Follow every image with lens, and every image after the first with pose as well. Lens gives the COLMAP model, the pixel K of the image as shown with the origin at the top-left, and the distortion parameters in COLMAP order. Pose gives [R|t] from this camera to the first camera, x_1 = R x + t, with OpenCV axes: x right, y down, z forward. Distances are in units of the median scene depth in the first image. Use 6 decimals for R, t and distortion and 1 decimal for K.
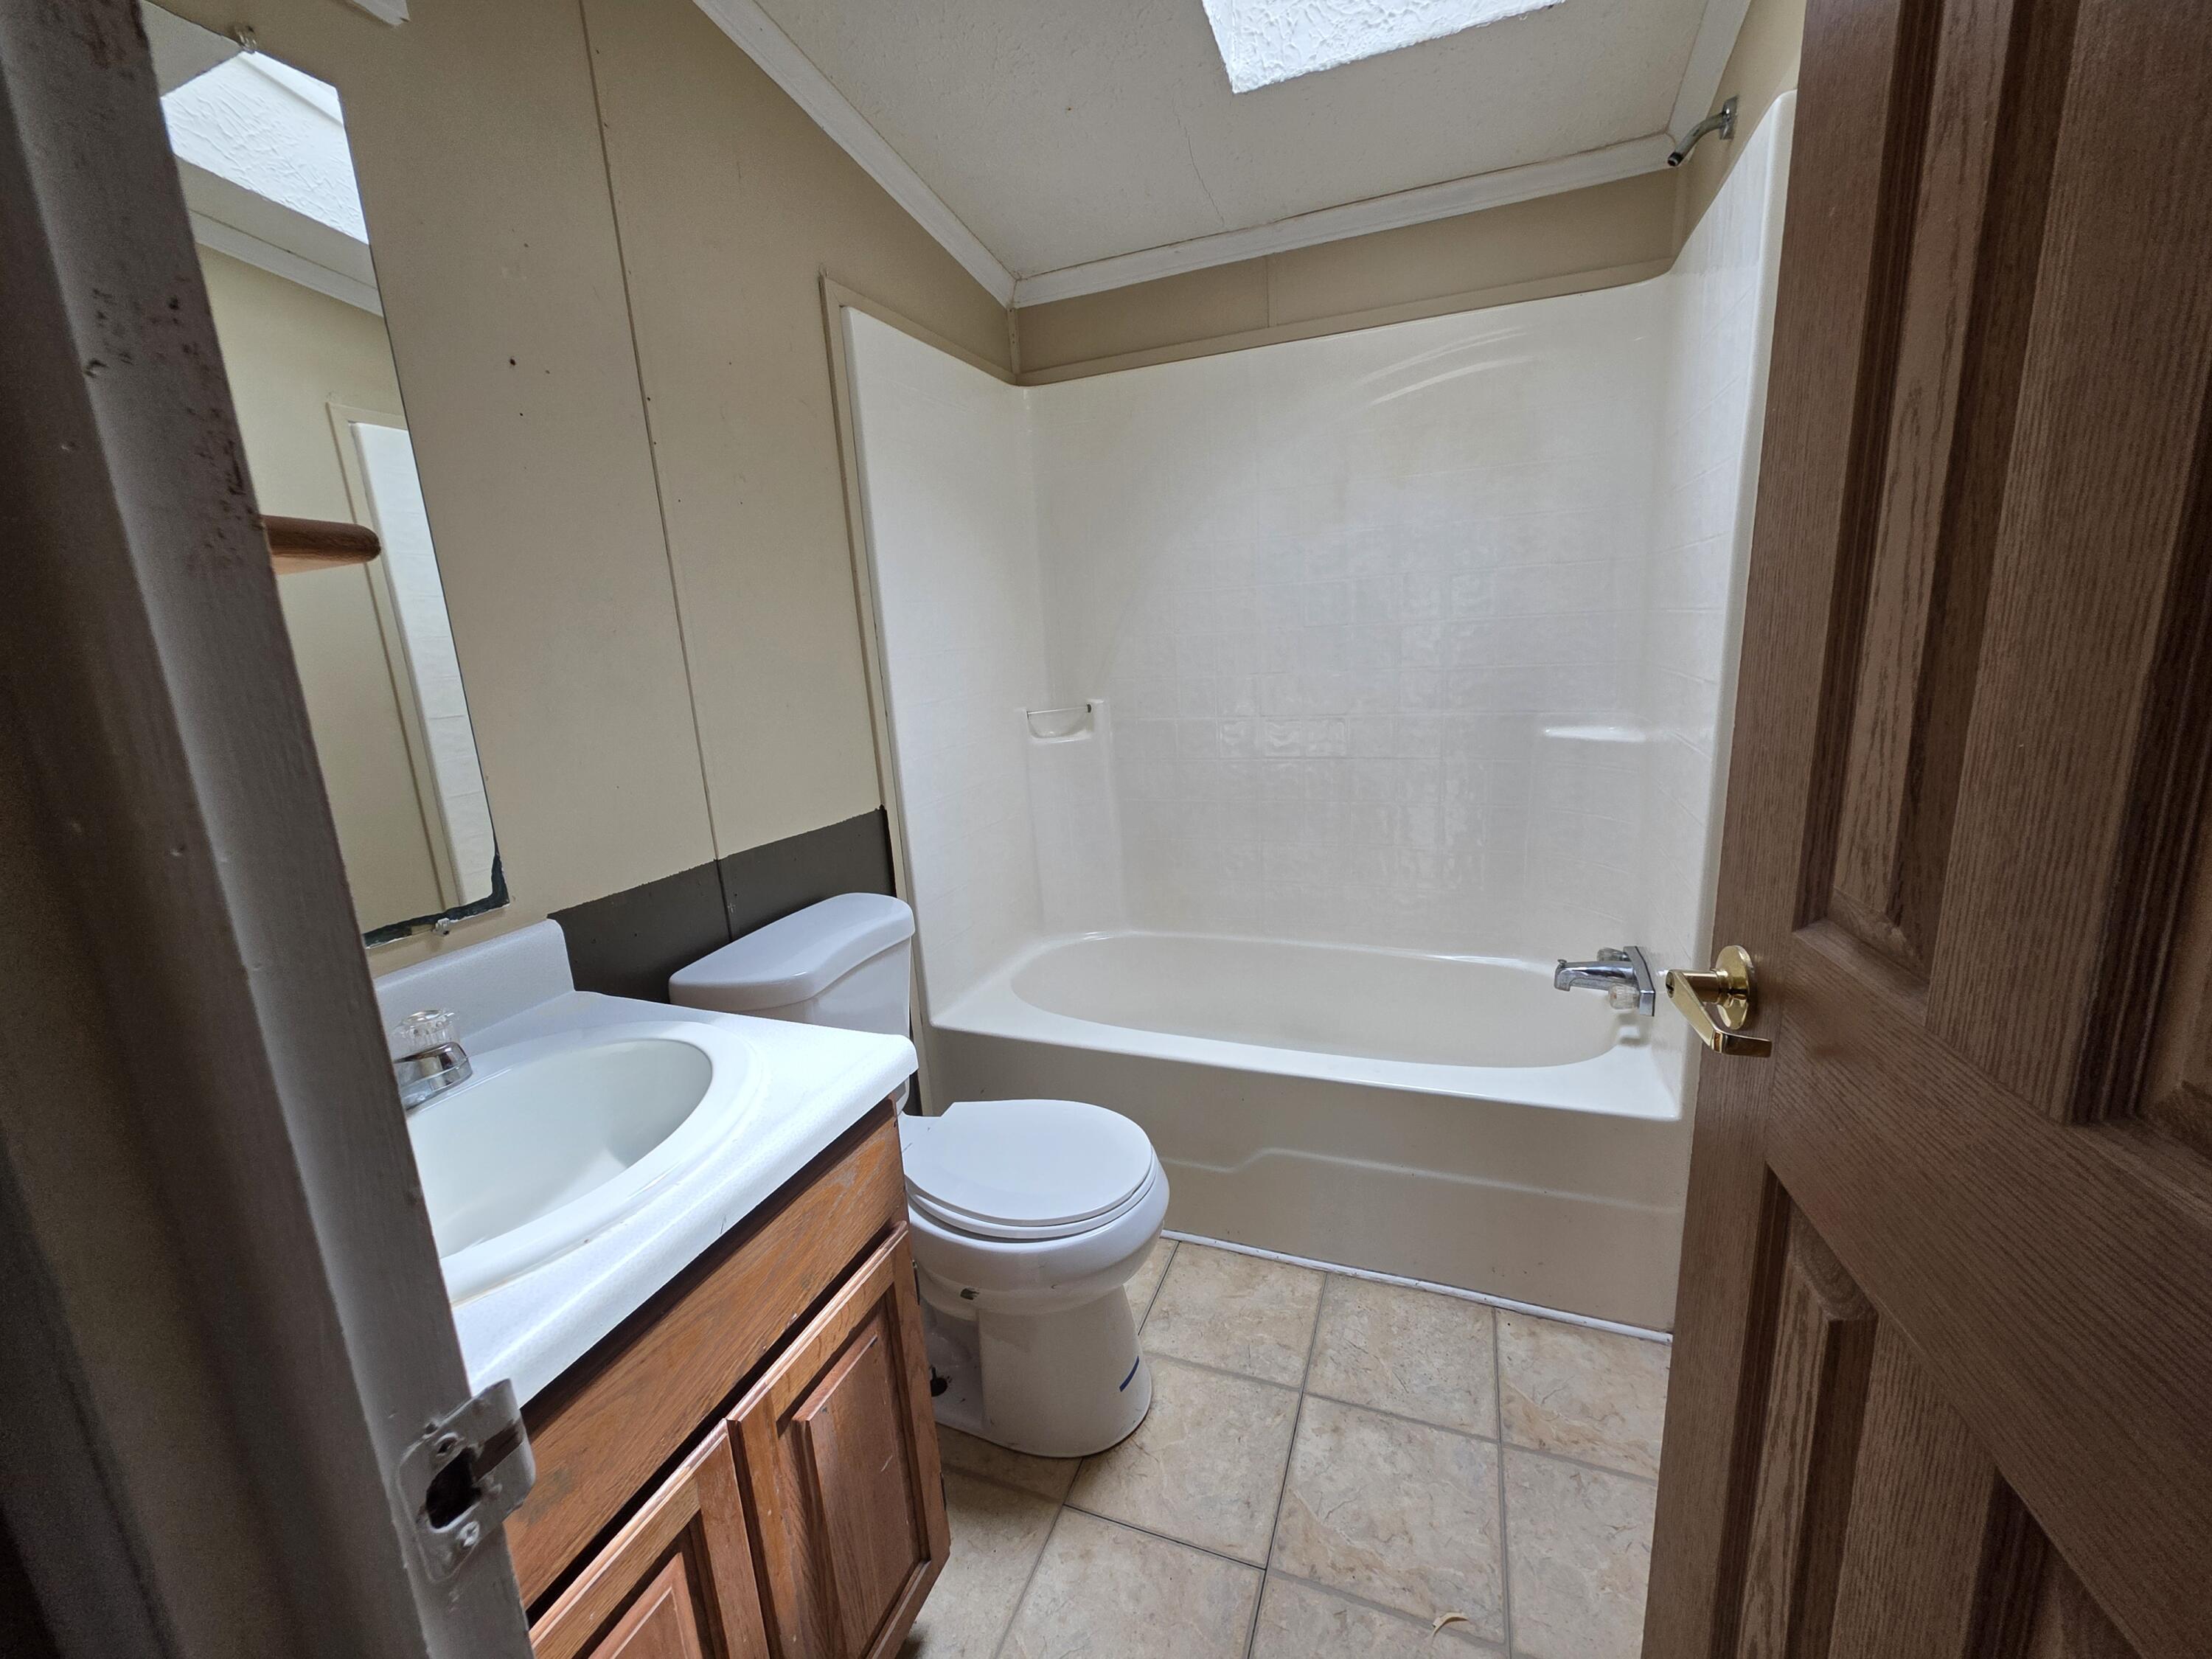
lens RADIAL K [[889.9, 0, 1106.0], [0, 889.9, 829.5], [0, 0, 1]] dist [-0.000268, -0.000176]
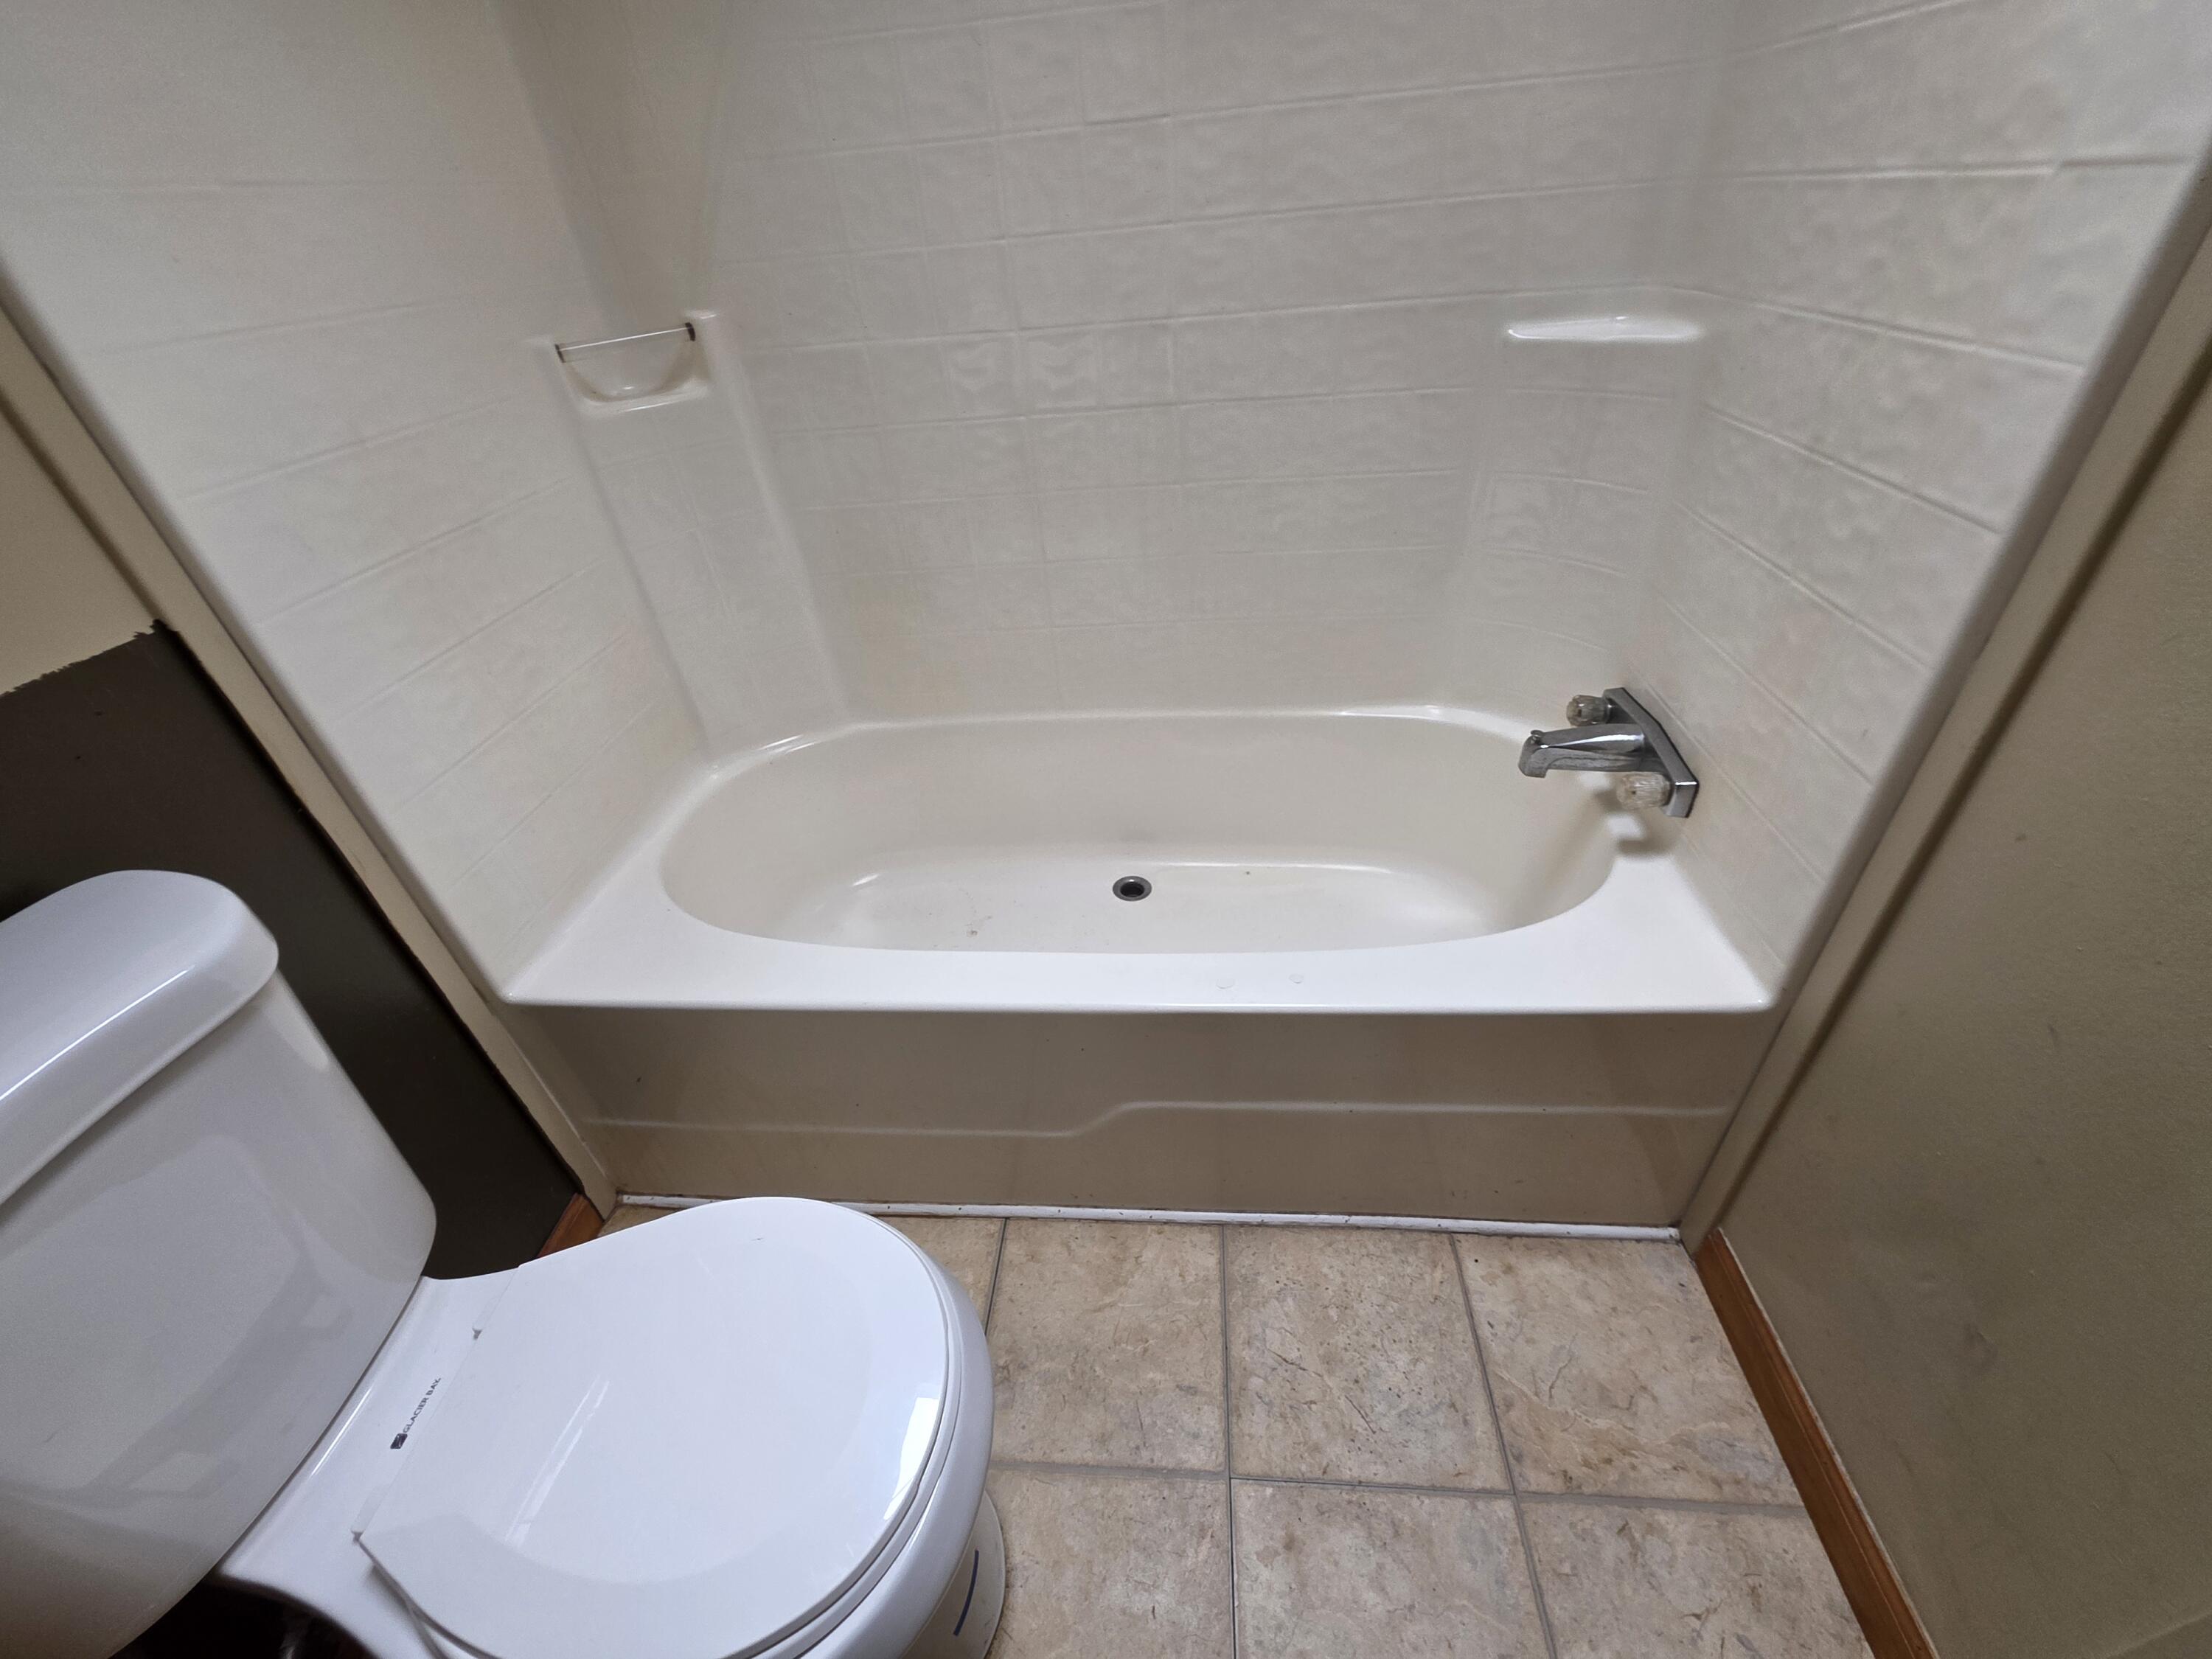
lens RADIAL K [[889.9, 0, 1106.0], [0, 889.9, 829.5], [0, 0, 1]] dist [-0.000268, -0.000176]
pose [[0.957662, -0.179591, 0.225013, 0.067356], [0.084903, 0.922996, 0.375328, -0.065071], [-0.275091, -0.340333, 0.899165, 0.566990]]
